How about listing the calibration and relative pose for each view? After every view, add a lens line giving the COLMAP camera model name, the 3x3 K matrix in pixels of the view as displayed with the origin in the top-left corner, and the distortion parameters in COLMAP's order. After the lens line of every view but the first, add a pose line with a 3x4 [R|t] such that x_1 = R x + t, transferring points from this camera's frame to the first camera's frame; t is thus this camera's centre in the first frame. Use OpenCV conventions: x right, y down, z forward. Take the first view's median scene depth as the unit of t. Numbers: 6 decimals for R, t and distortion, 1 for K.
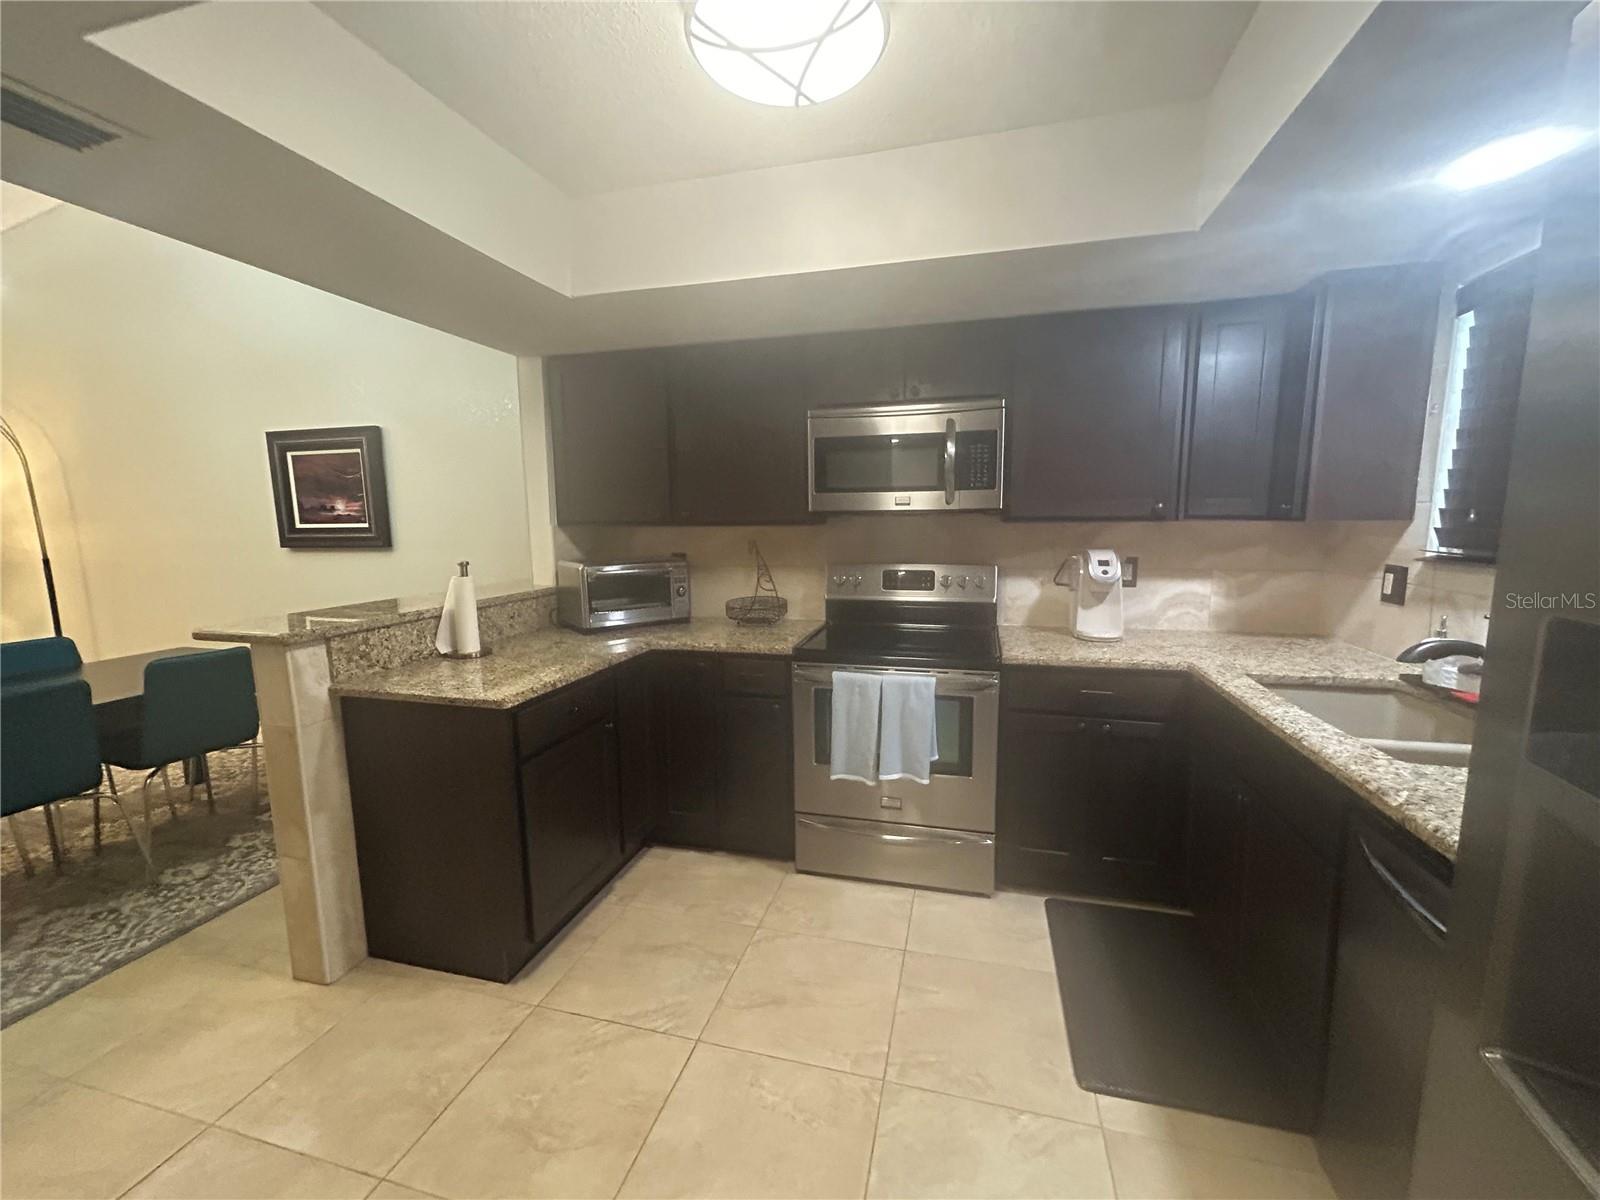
lens RADIAL K [[645.1, 0, 804.1], [0, 645.1, 600.2], [0, 0, 1]] dist [-0.000785, 0.000687]
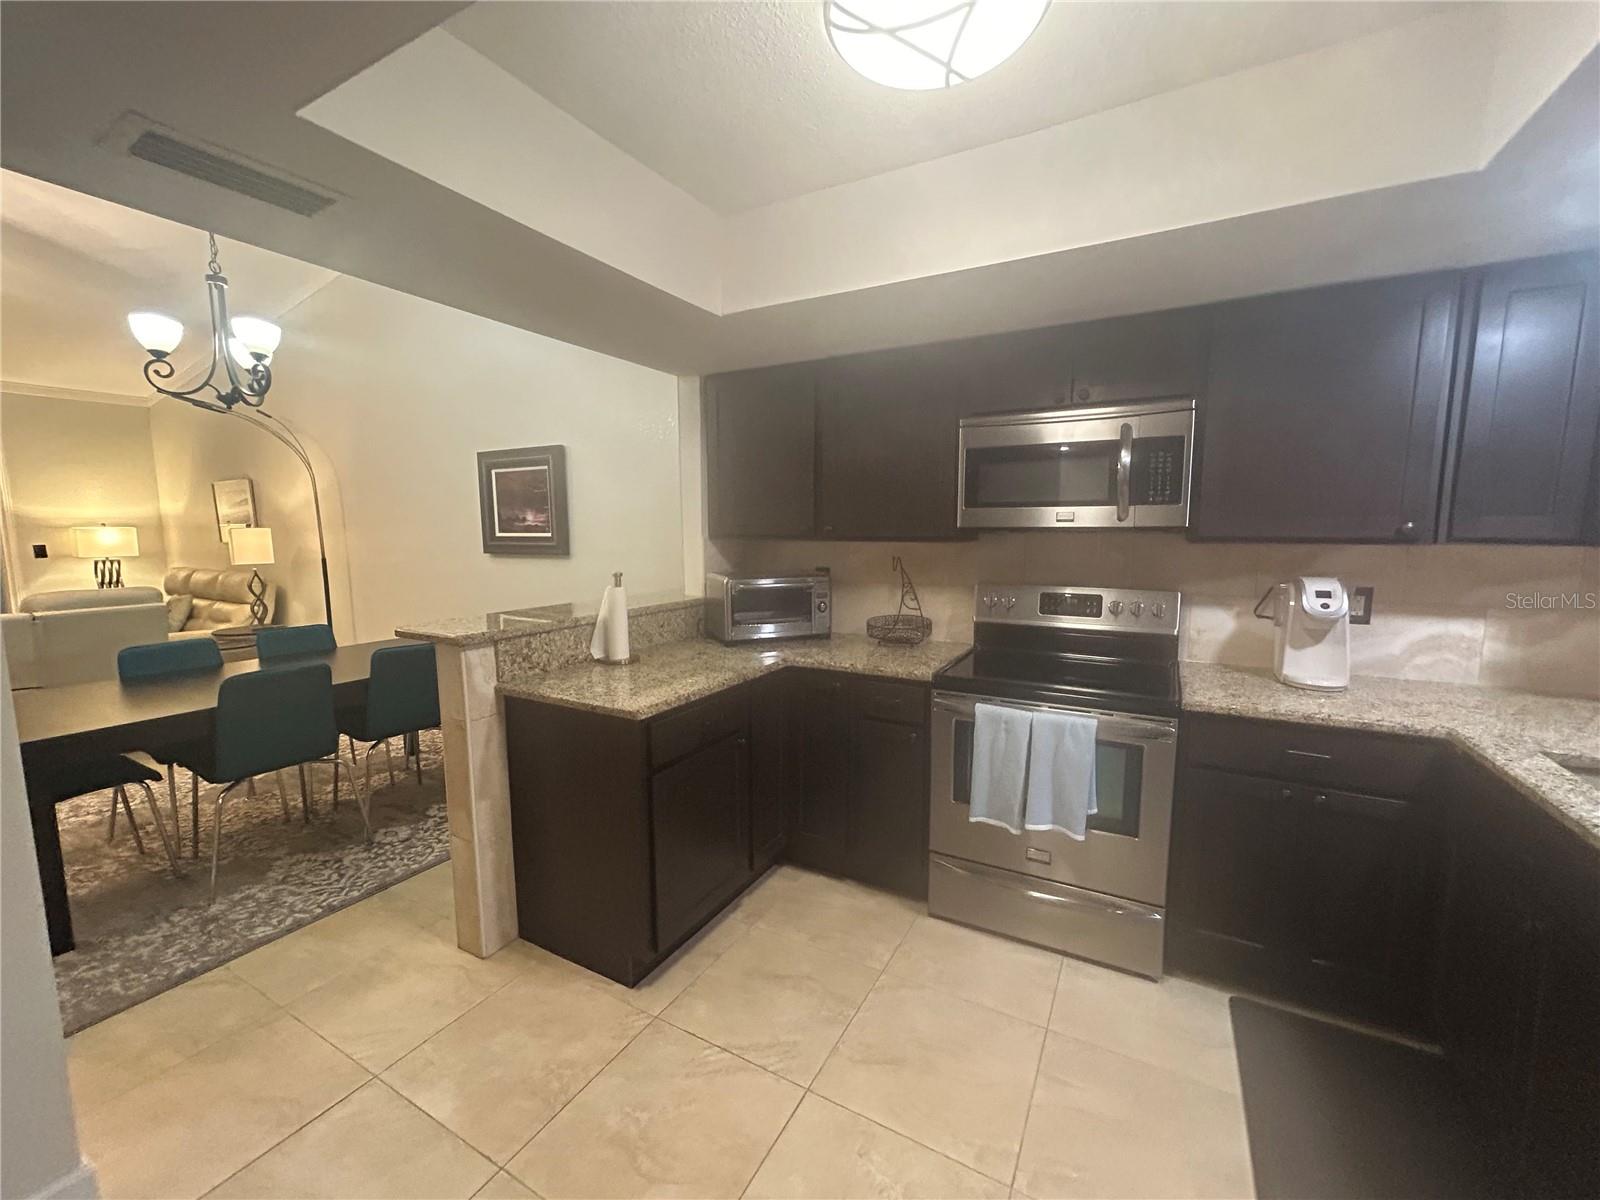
lens RADIAL K [[645.2, 0, 805.3], [0, 645.2, 599.8], [0, 0, 1]] dist [-0.006395, 0.005229]
pose [[0.970420, 0.036311, -0.238676, 0.021362], [-0.040141, 0.999131, -0.011204, -0.015274], [0.238062, 0.020454, 0.971035, 0.050593]]
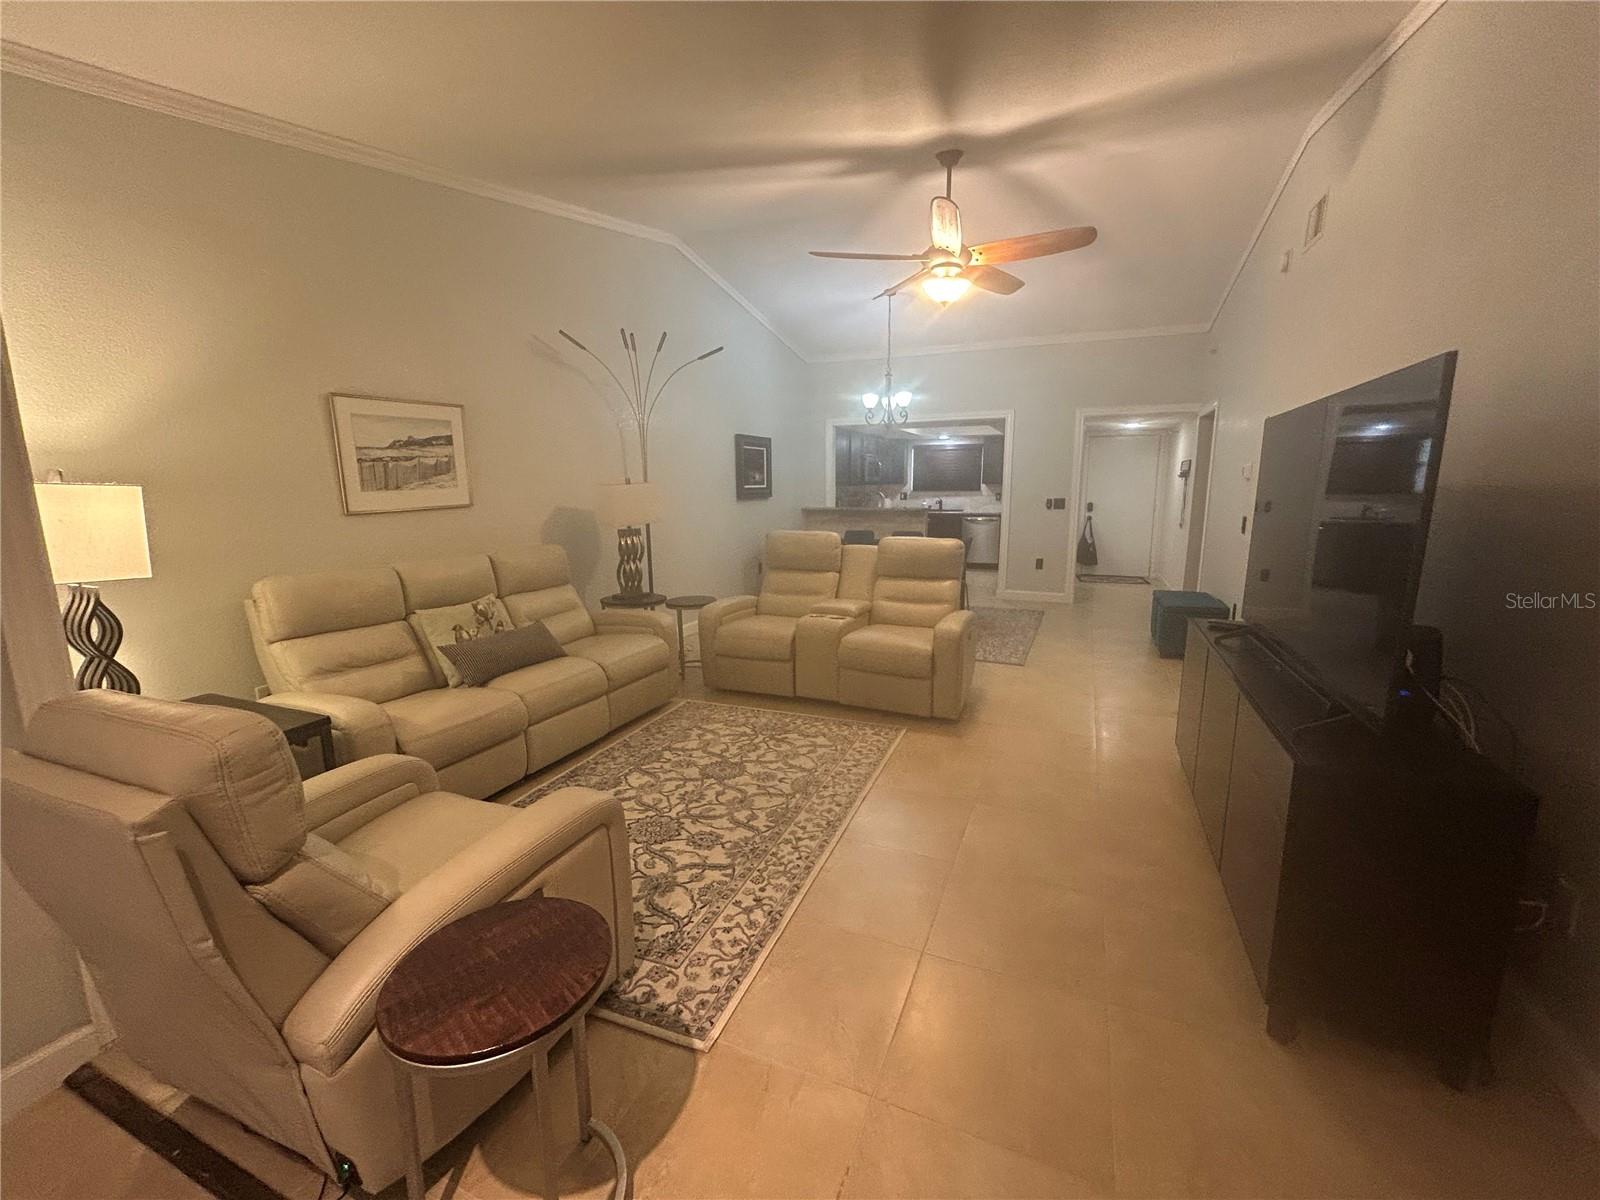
lens RADIAL K [[645.1, 0, 804.1], [0, 645.1, 600.2], [0, 0, 1]] dist [-0.000785, 0.000687]
pose [[0.142175, -0.166991, 0.975654, -4.034278], [0.136766, 0.979527, 0.147724, -0.072064], [-0.980348, 0.112433, 0.162103, 0.888352]]
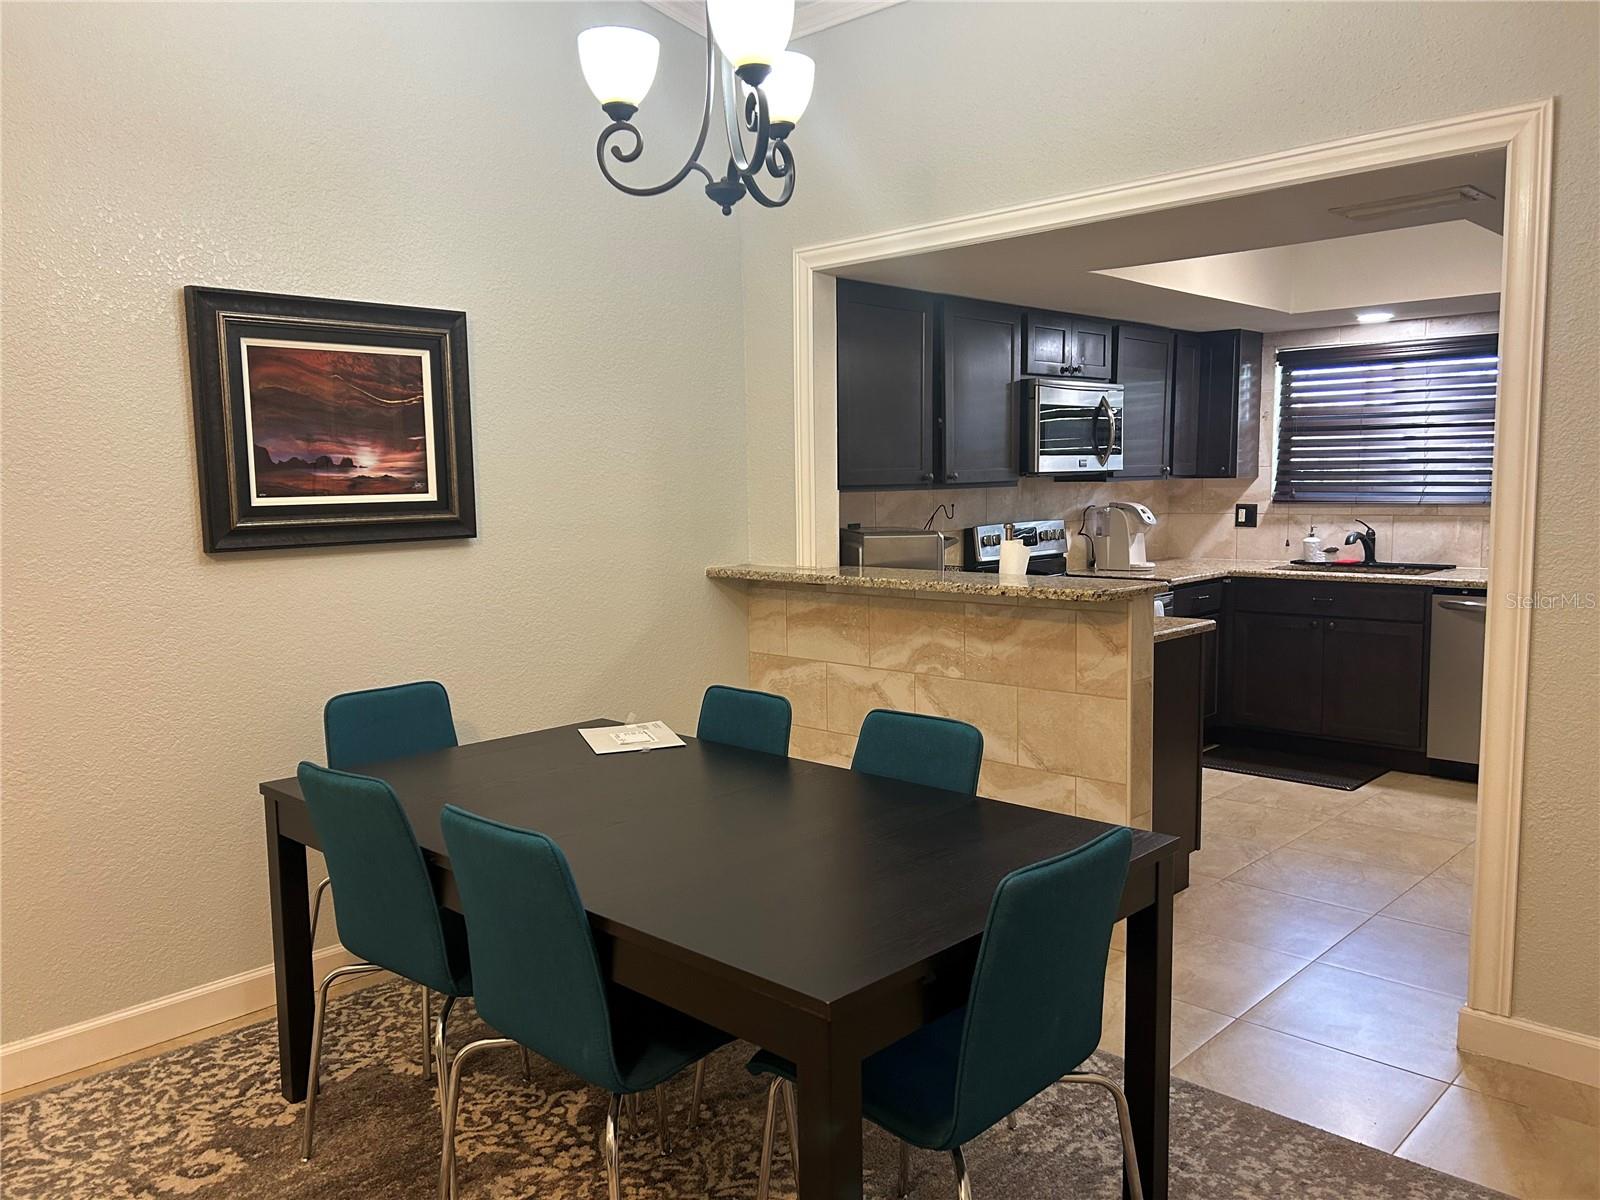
lens RADIAL K [[1224.0, 0, 806.4], [0, 1224.0, 596.9], [0, 0, 1]] dist [0.037216, 0.000757]
pose [[0.478909, -0.084255, 0.873812, -2.100785], [0.124199, 0.991874, 0.027569, -0.038371], [-0.869034, 0.095323, 0.485482, 0.389955]]
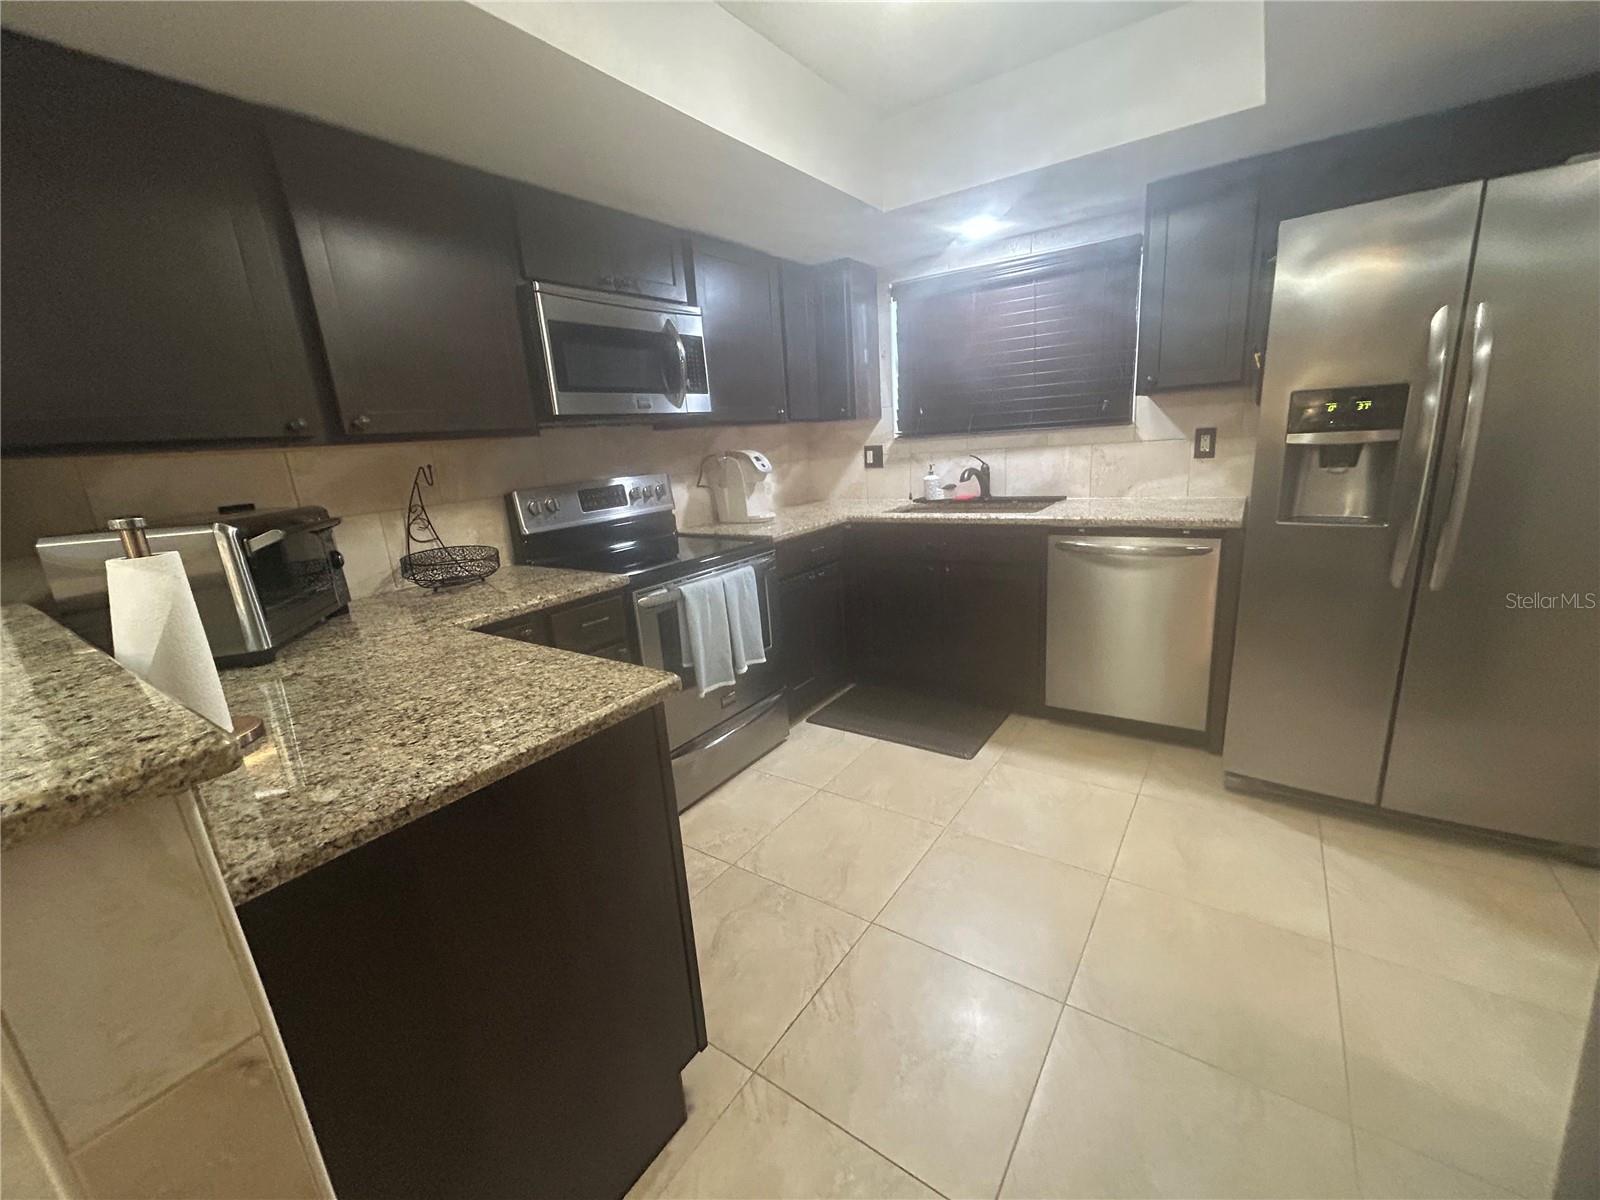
lens RADIAL K [[645.1, 0, 804.1], [0, 645.1, 600.2], [0, 0, 1]] dist [-0.000785, 0.000687]
pose [[0.344406, -0.242198, 0.907042, -0.710672], [0.189312, 0.964220, 0.185583, -0.008035], [-0.919536, 0.107798, 0.377934, 0.471570]]
